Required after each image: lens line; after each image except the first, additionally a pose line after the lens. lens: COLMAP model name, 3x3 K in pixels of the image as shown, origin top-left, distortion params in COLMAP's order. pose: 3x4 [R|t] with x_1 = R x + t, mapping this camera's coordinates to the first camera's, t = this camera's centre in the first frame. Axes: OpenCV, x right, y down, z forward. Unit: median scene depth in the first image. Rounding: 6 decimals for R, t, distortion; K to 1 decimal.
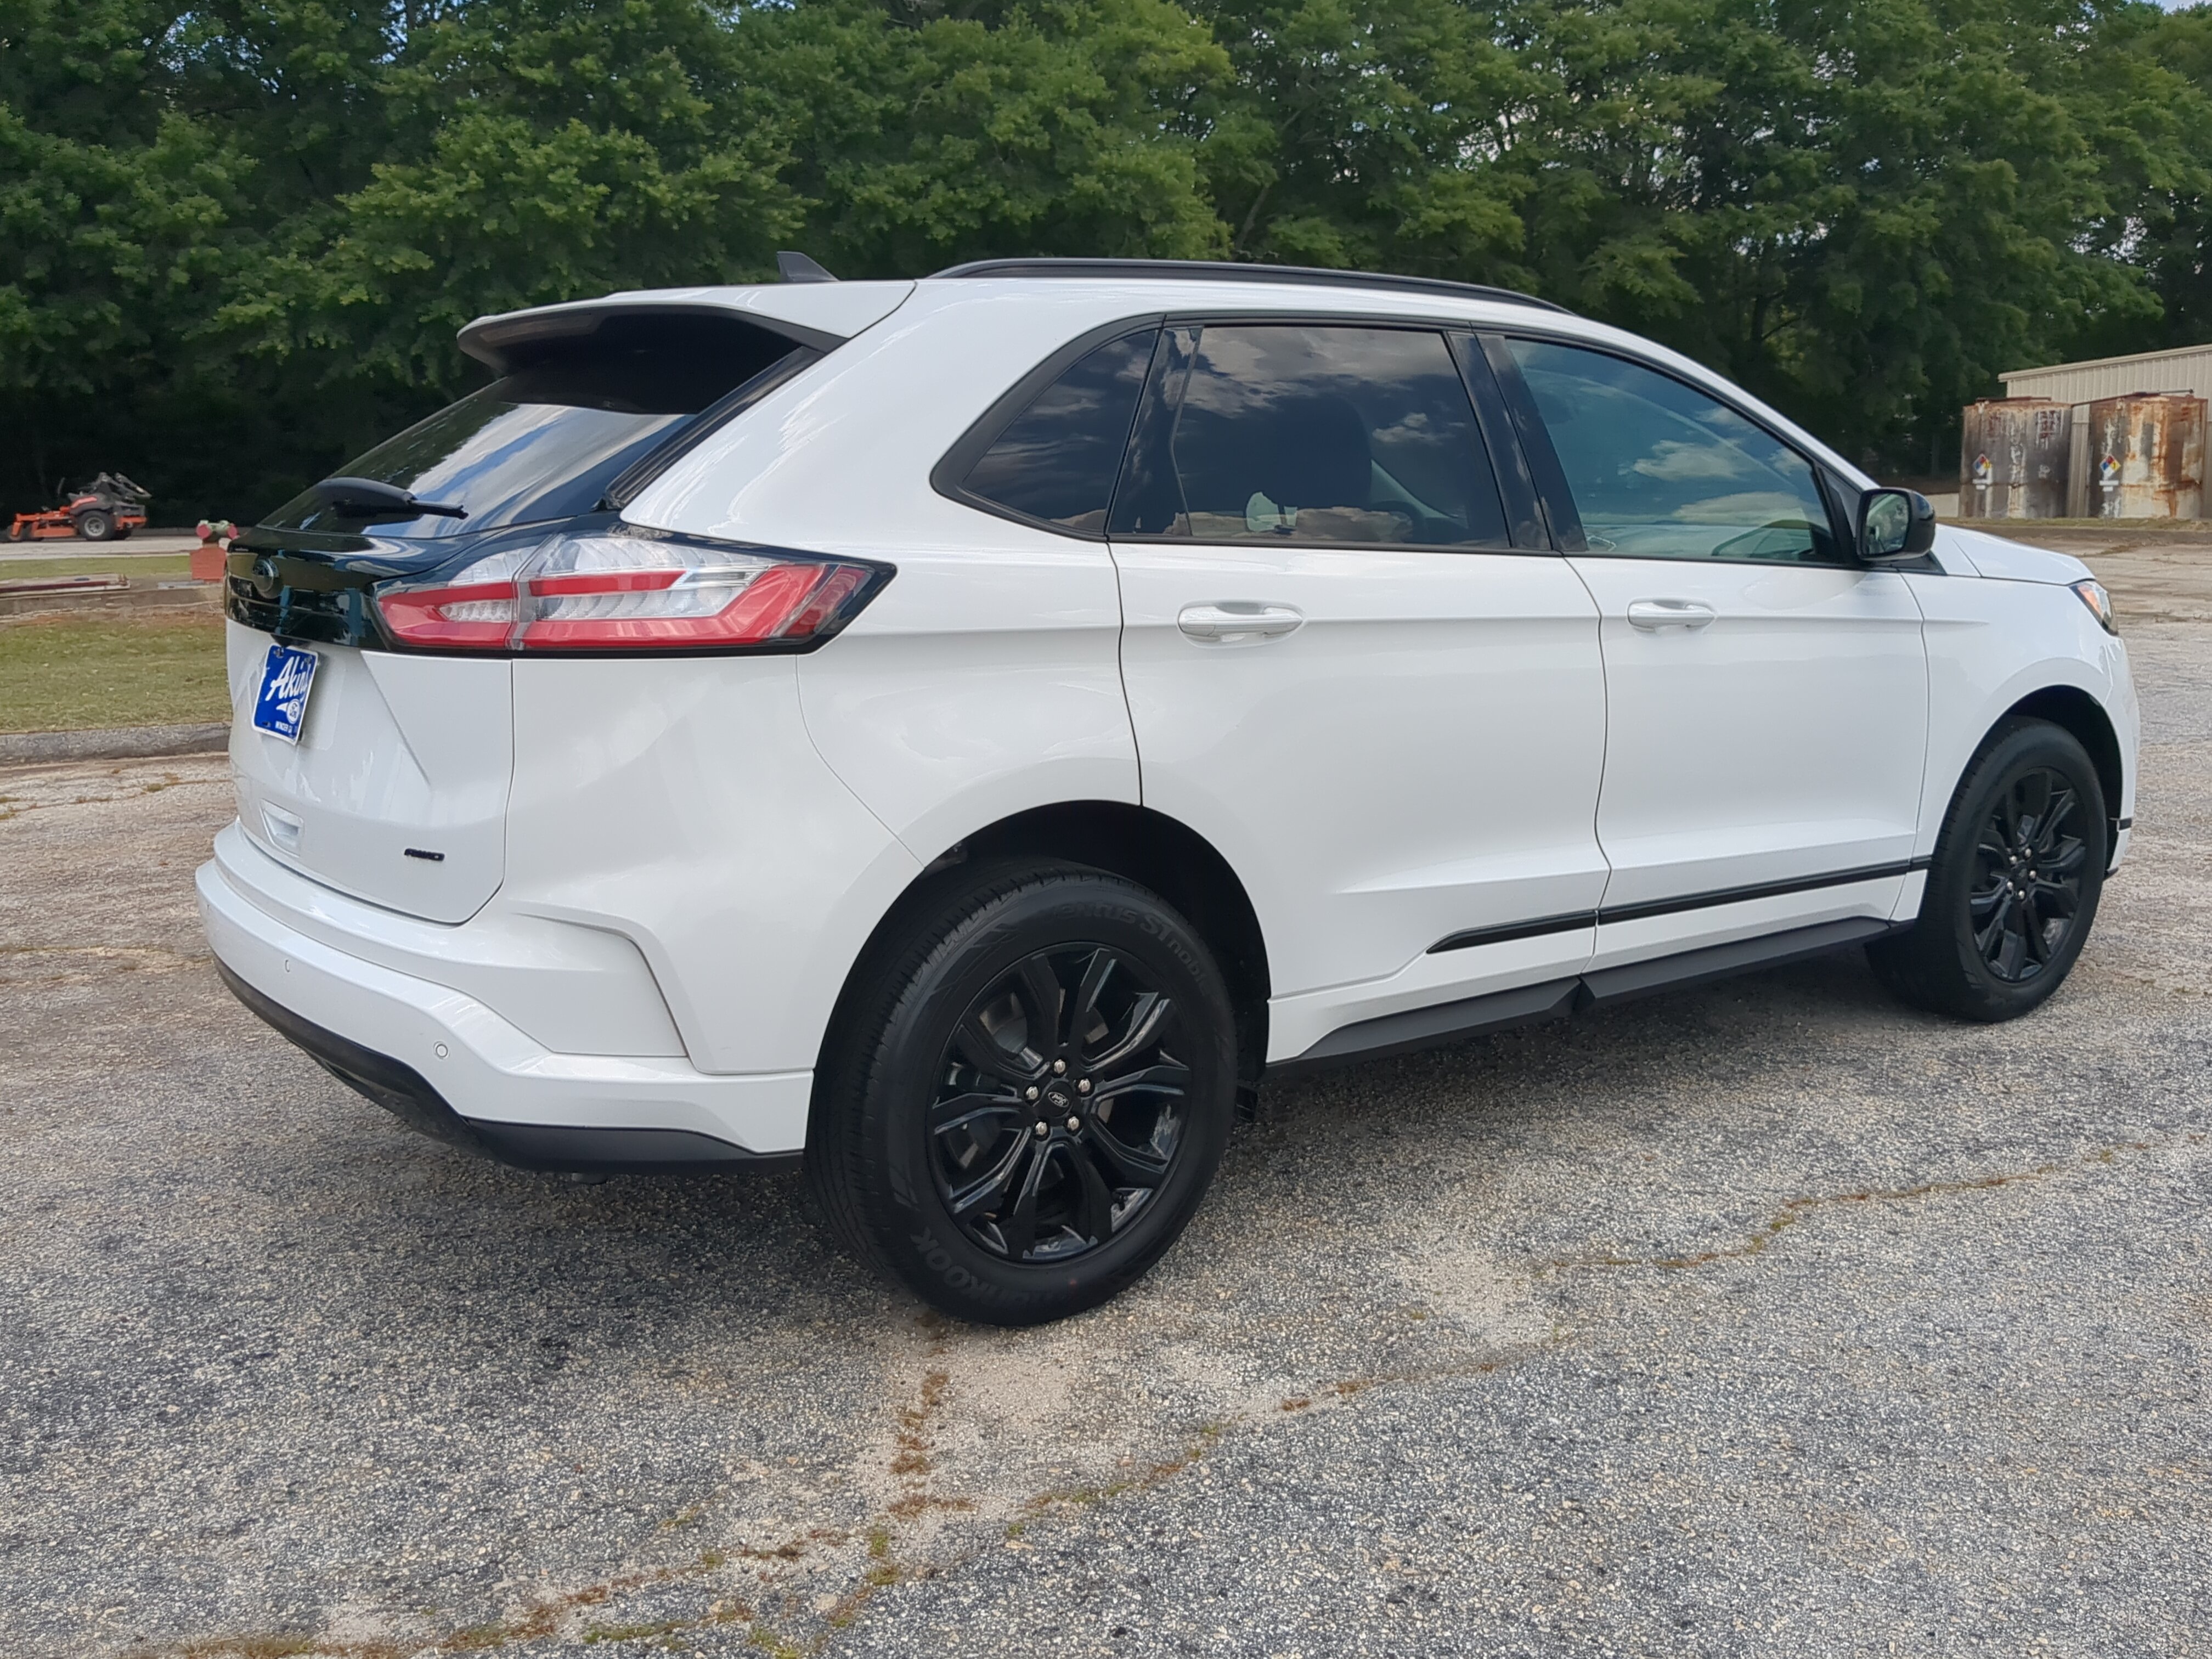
lens RADIAL K [[2018.2, 0, 1106.0], [0, 2018.2, 829.5], [0, 0, 1]] dist [0.009897, -0.005037]
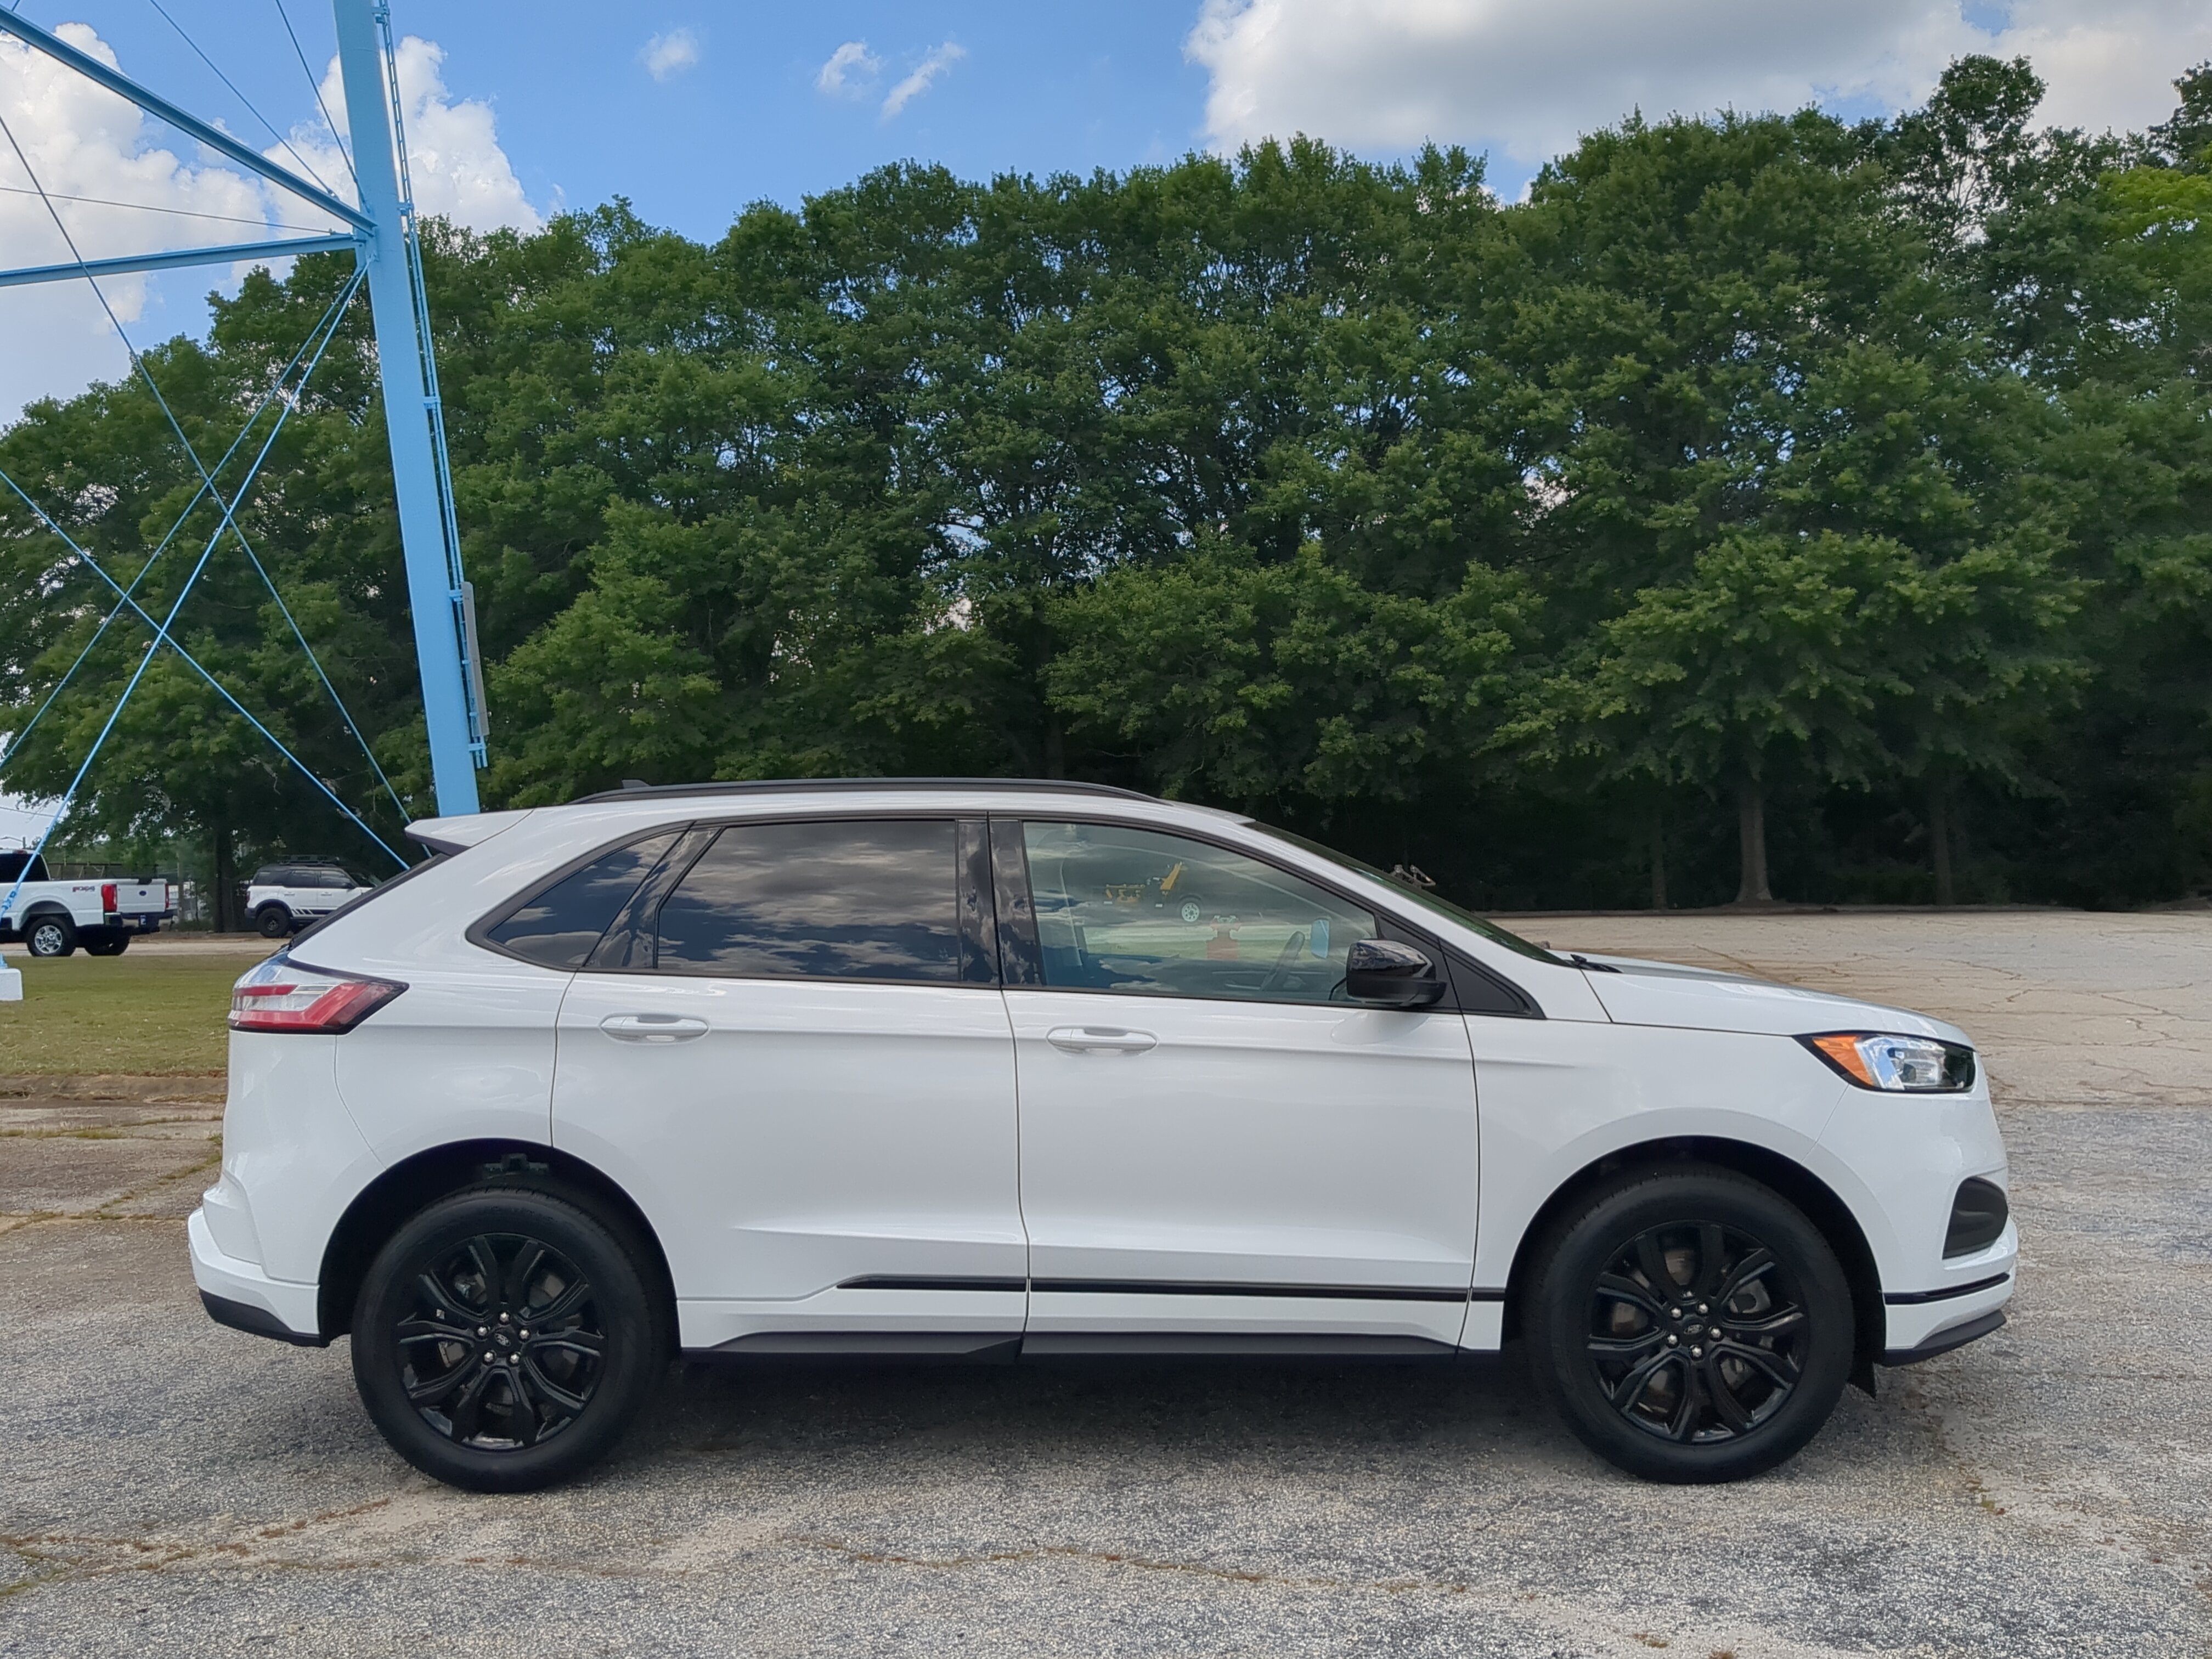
lens RADIAL K [[2017.9, 0, 1106.0], [0, 2017.9, 829.5], [0, 0, 1]] dist [0.073665, -0.094801]
pose [[0.776622, -0.016340, -0.629755, 0.107094], [-0.102212, 0.983149, -0.151558, -0.004695], [0.621620, 0.182072, 0.761865, 0.004399]]
